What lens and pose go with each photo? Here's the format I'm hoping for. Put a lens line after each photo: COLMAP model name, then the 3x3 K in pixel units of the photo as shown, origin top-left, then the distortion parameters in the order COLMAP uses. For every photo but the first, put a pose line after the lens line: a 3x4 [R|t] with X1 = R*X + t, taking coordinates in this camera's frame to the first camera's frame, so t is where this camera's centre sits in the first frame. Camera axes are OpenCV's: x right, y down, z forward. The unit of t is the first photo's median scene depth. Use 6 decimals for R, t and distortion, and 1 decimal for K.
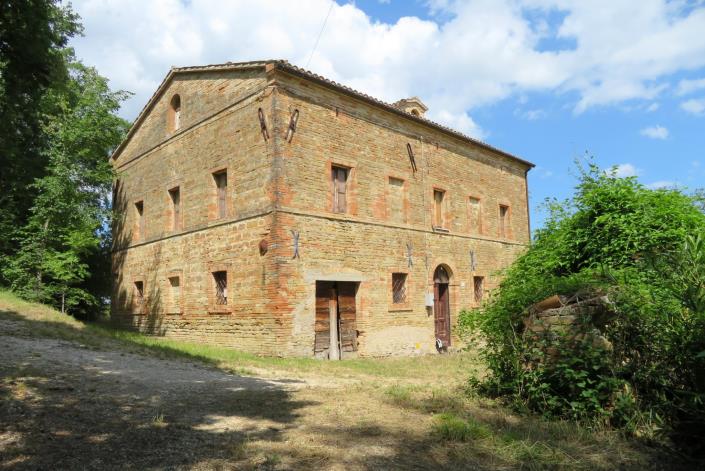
lens RADIAL K [[503.1, 0, 352.2], [0, 503.1, 263.4], [0, 0, 1]] dist [-0.000519, 0.000018]
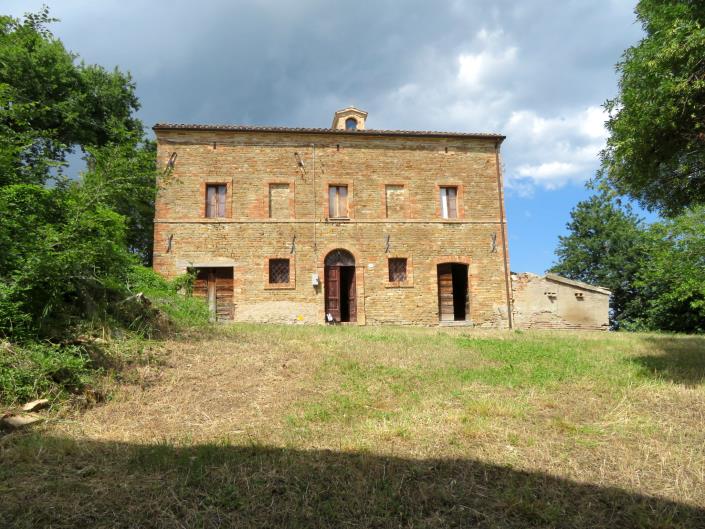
lens RADIAL K [[520.4, 0, 352.5], [0, 520.4, 264.5], [0, 0, 1]] dist [-0.003884, -0.001186]
pose [[0.797598, -0.085848, -0.597050, 1.093406], [0.059172, 0.996182, -0.064190, 0.137930], [0.600281, 0.015869, 0.799632, 0.092661]]
